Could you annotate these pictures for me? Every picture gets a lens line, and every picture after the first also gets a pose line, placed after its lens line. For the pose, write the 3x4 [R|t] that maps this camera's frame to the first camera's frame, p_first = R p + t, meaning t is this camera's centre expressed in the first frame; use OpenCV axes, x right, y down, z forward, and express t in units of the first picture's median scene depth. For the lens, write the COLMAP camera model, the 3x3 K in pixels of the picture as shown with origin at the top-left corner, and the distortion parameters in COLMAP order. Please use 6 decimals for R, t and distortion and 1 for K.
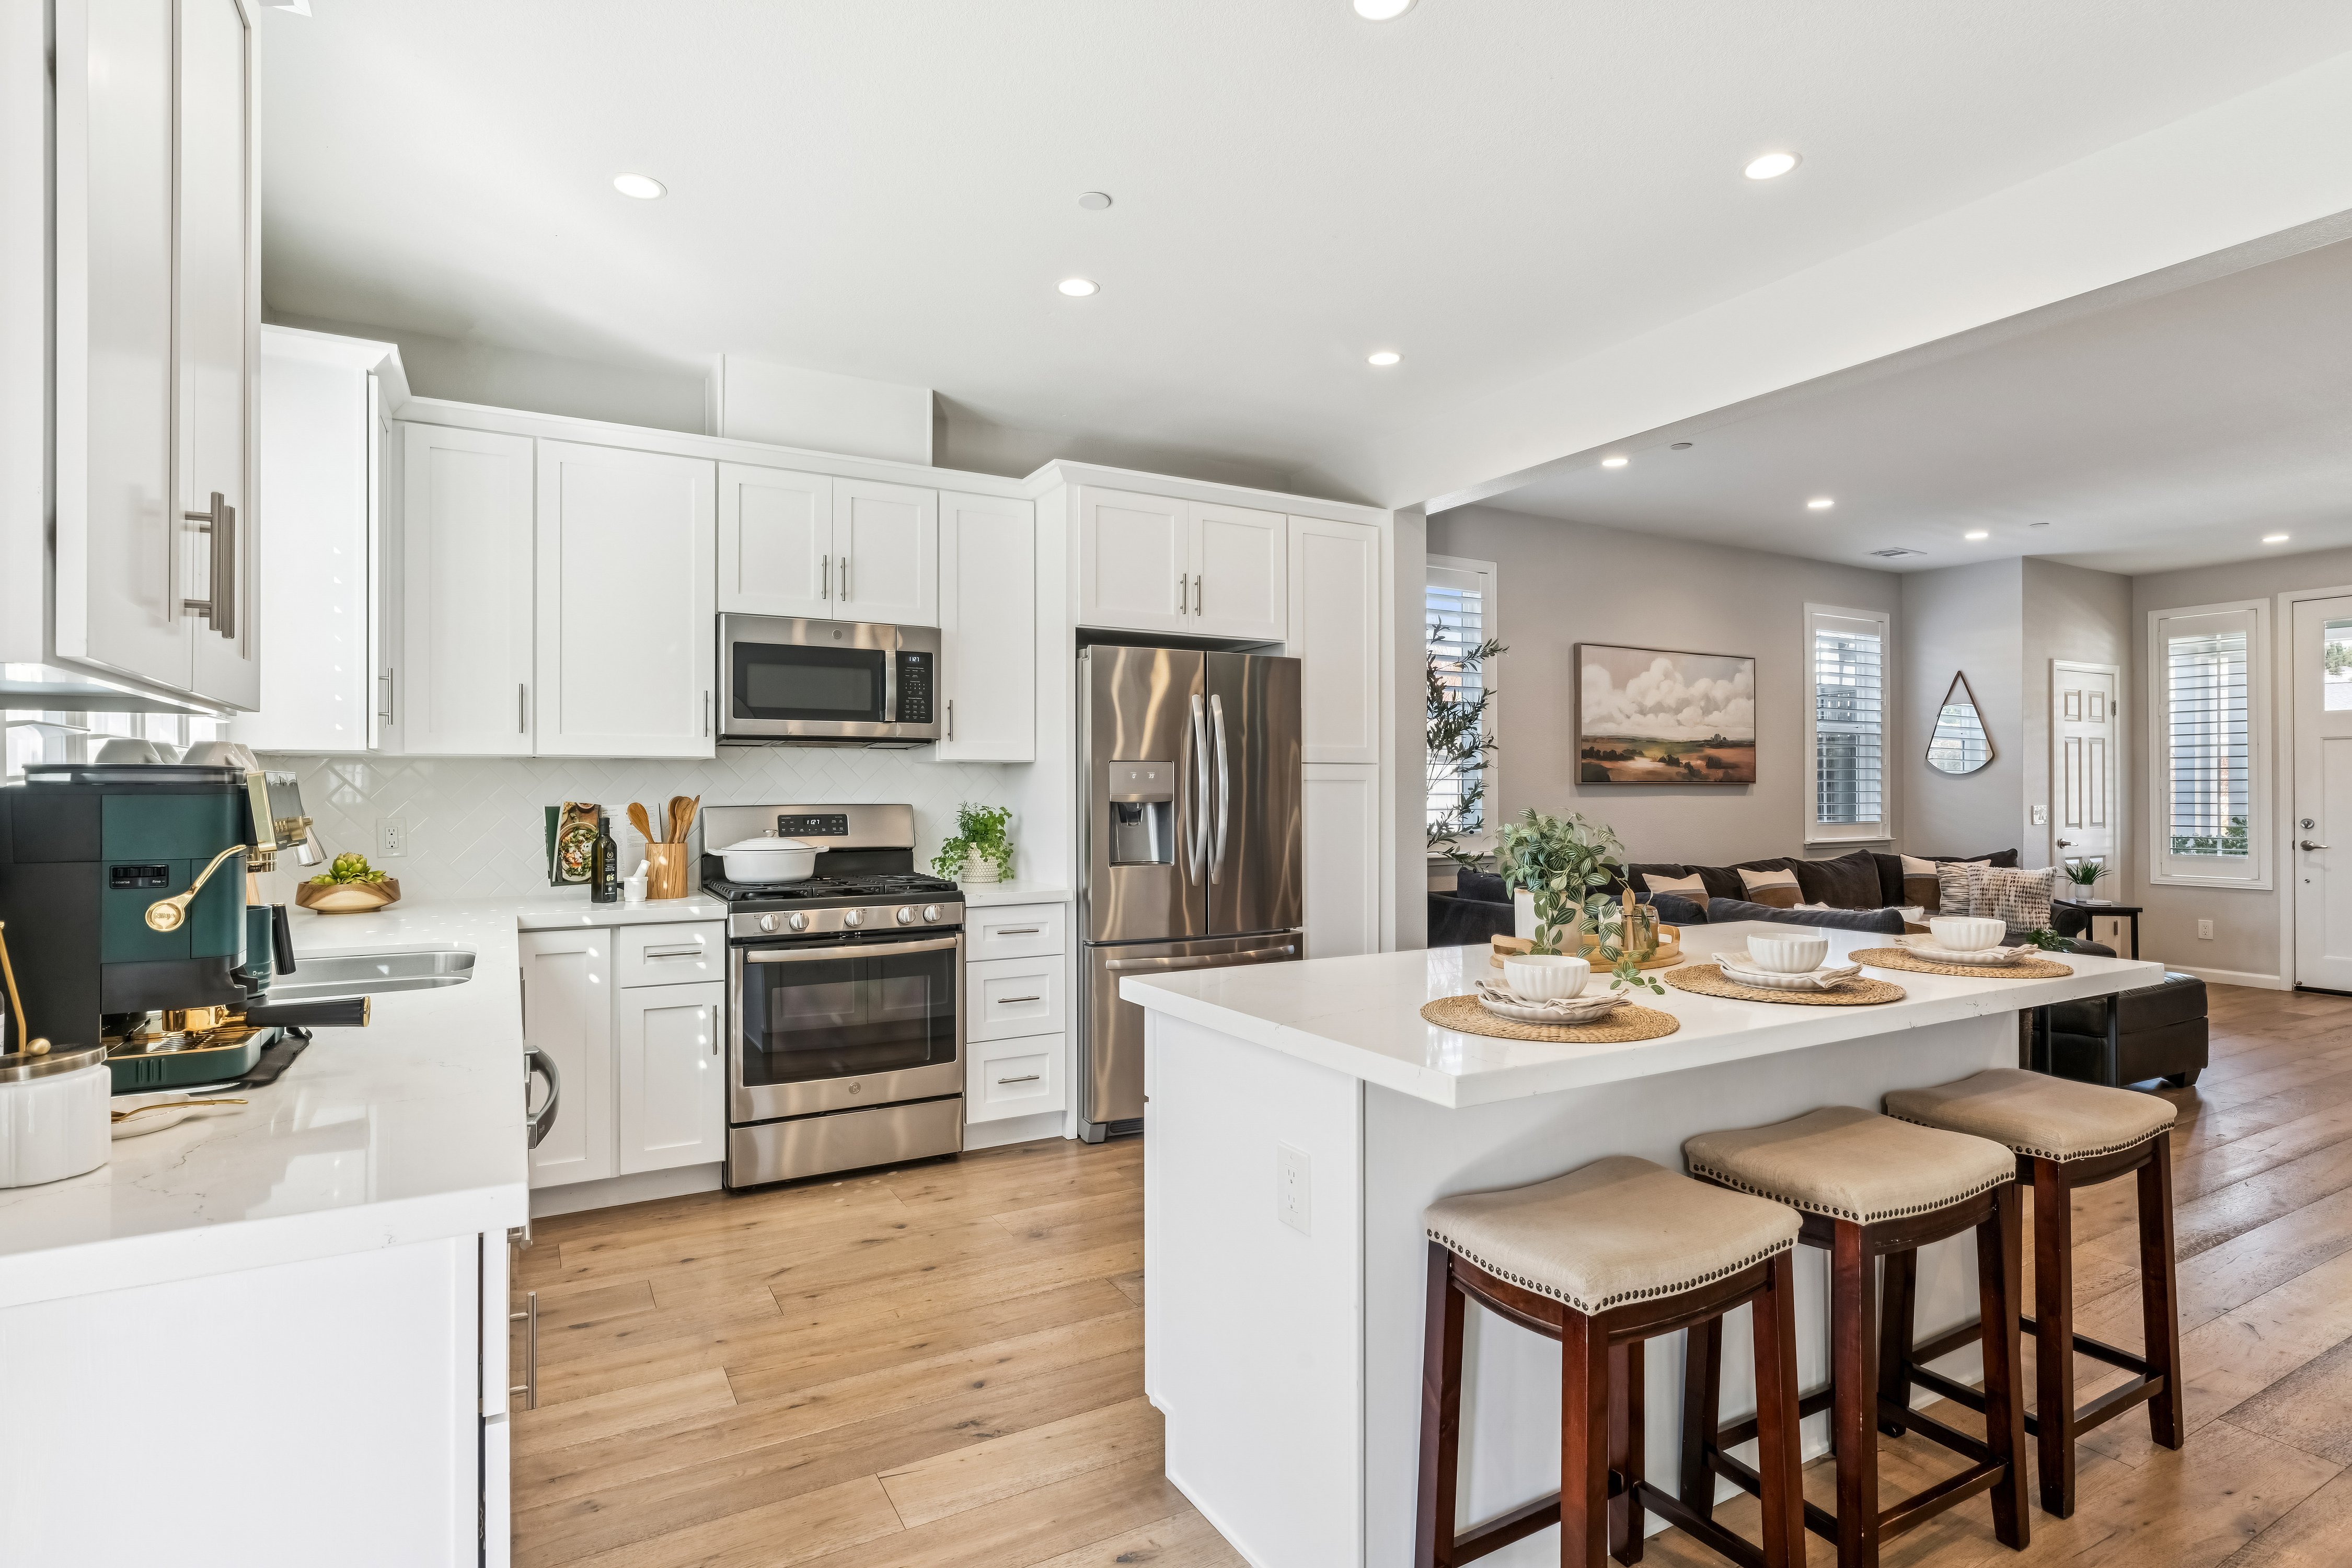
lens RADIAL K [[1174.3, 0, 1176.0], [0, 1174.3, 784.0], [0, 0, 1]] dist [-0.001802, -0.000310]
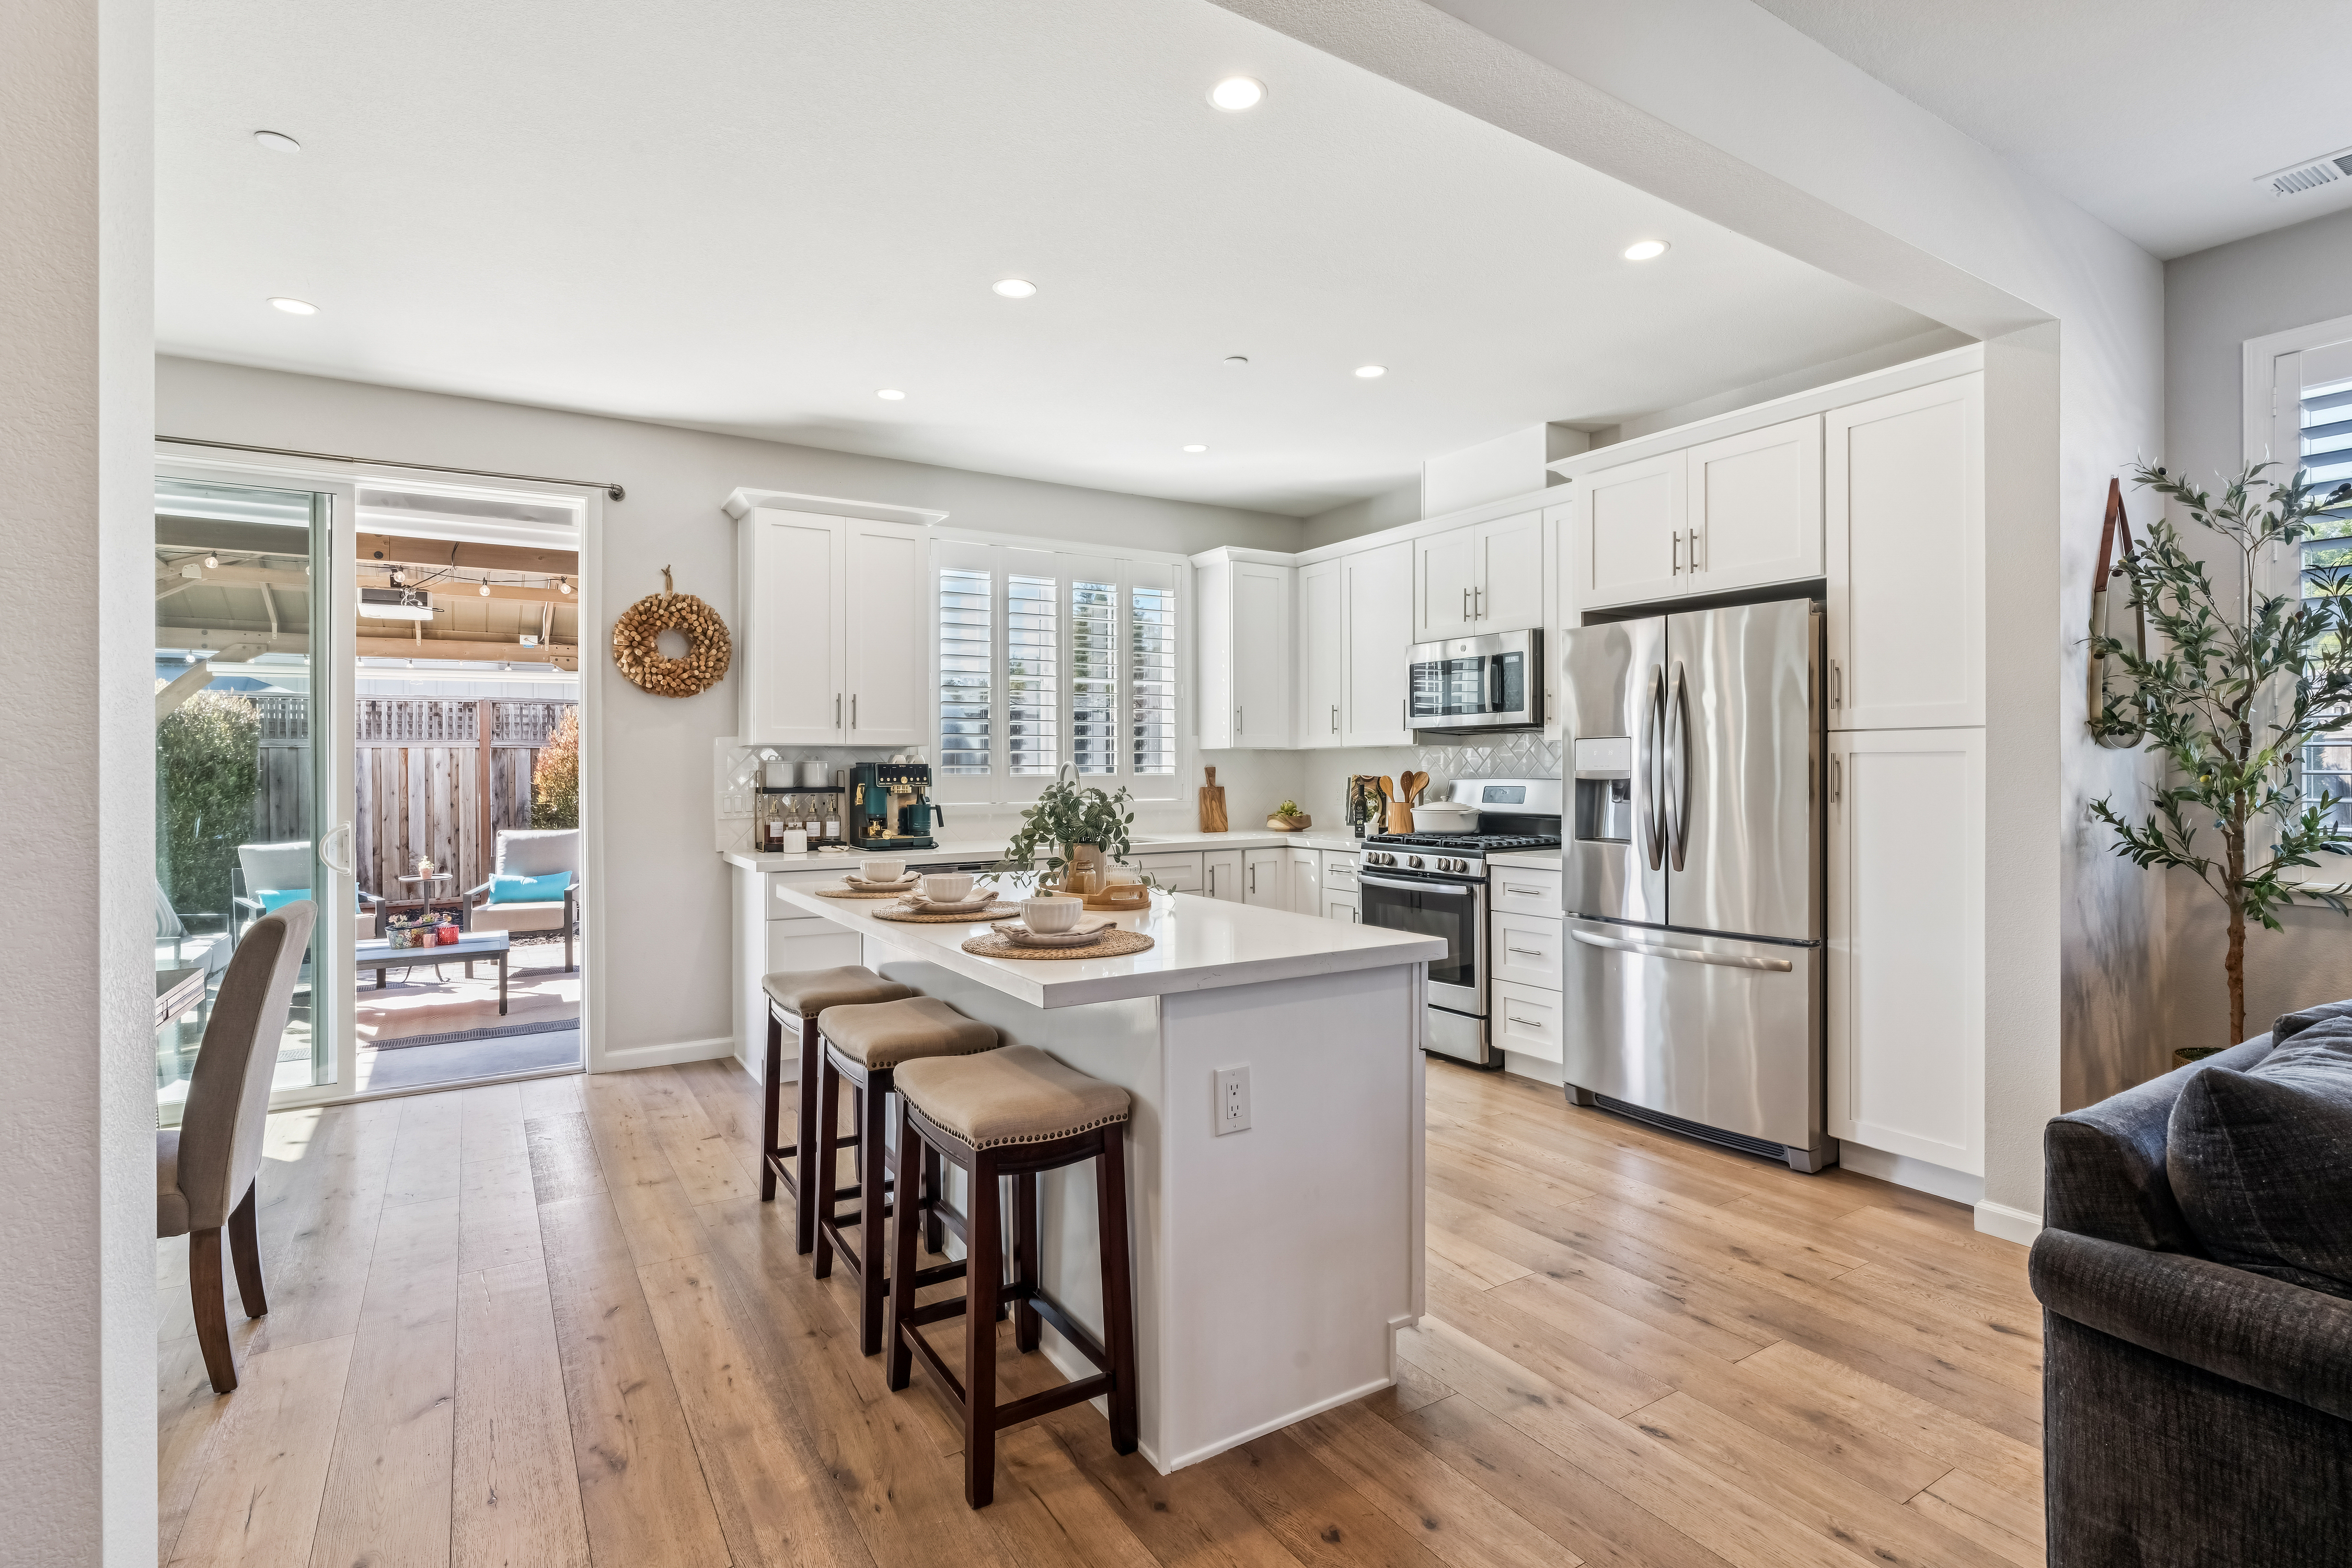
lens RADIAL K [[1121.8, 0, 1171.6], [0, 1121.8, 770.0], [0, 0, 1]] dist [-0.004117, -0.000141]
pose [[0.041182, 0.002580, -0.999148, 0.864112], [0.008617, 0.999959, 0.002938, 0.001726], [0.999114, -0.008730, 0.041158, 0.568510]]
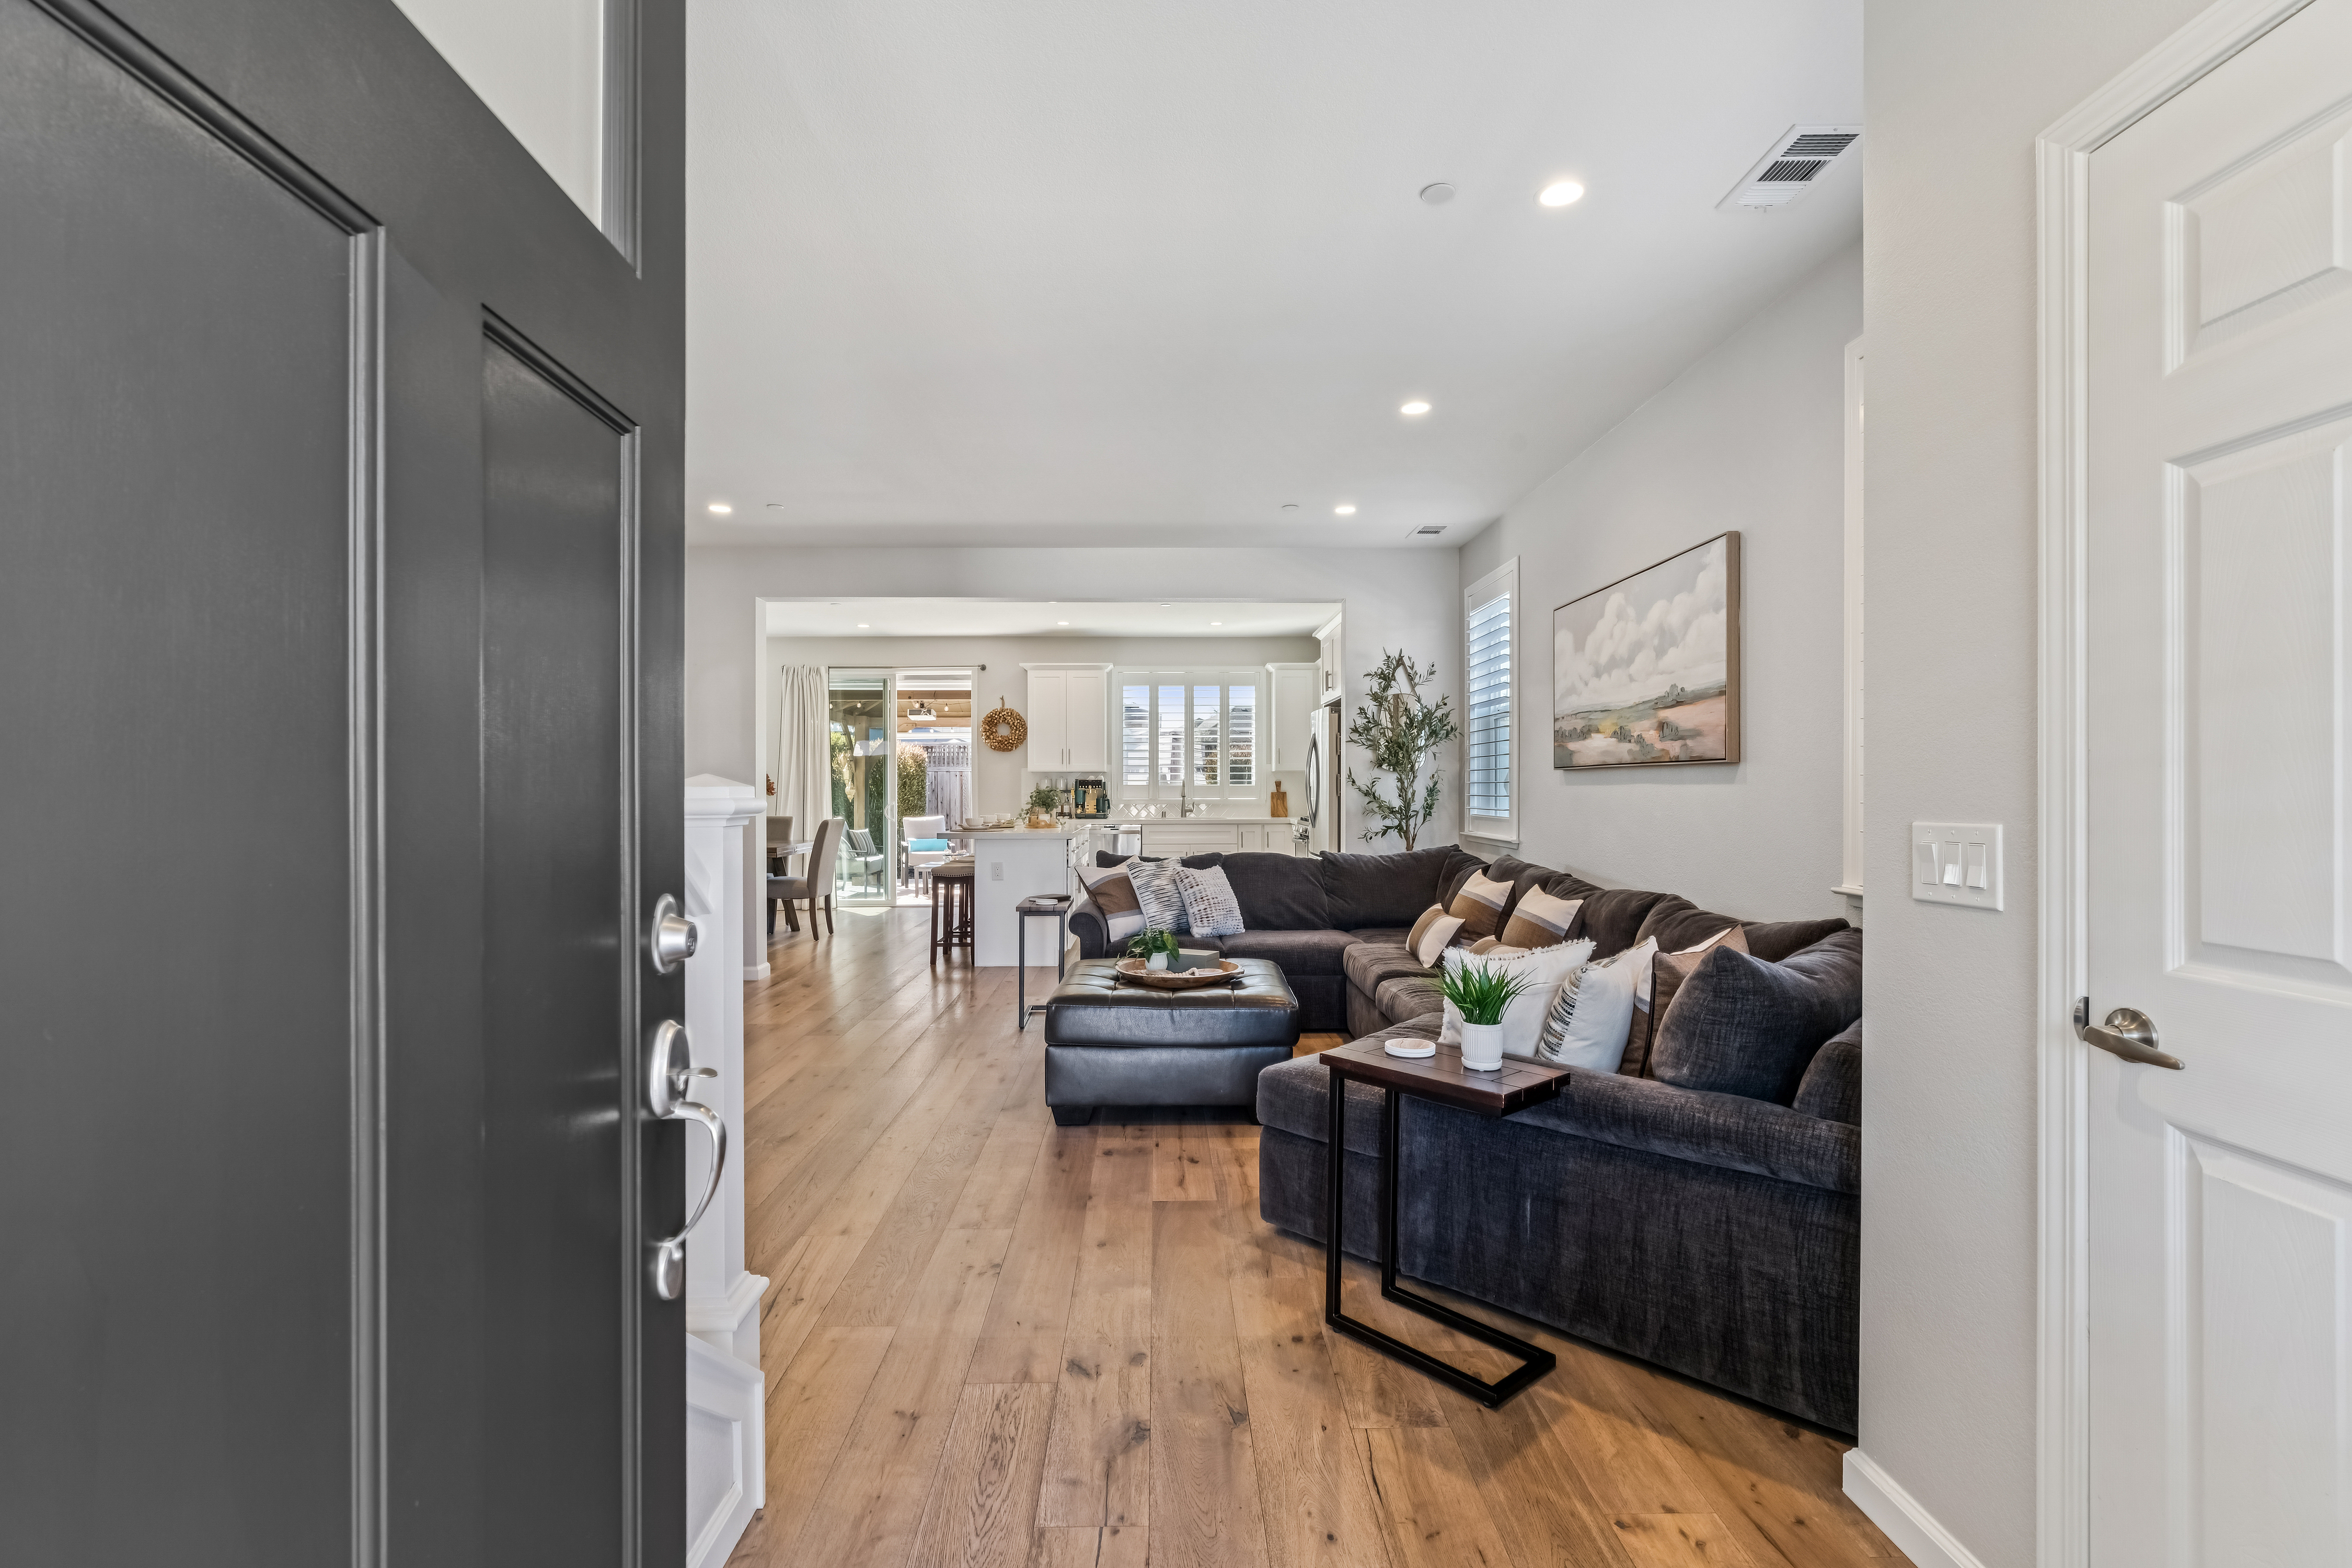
lens RADIAL K [[1061.4, 0, 1170.1], [0, 1061.4, 773.8], [0, 0, 1]] dist [0.001319, 0.000215]
pose [[-0.483888, -0.008593, -0.875088, 1.692096], [0.005892, 0.999897, -0.013077, 0.015970], [0.875110, -0.011483, -0.483788, 1.629870]]
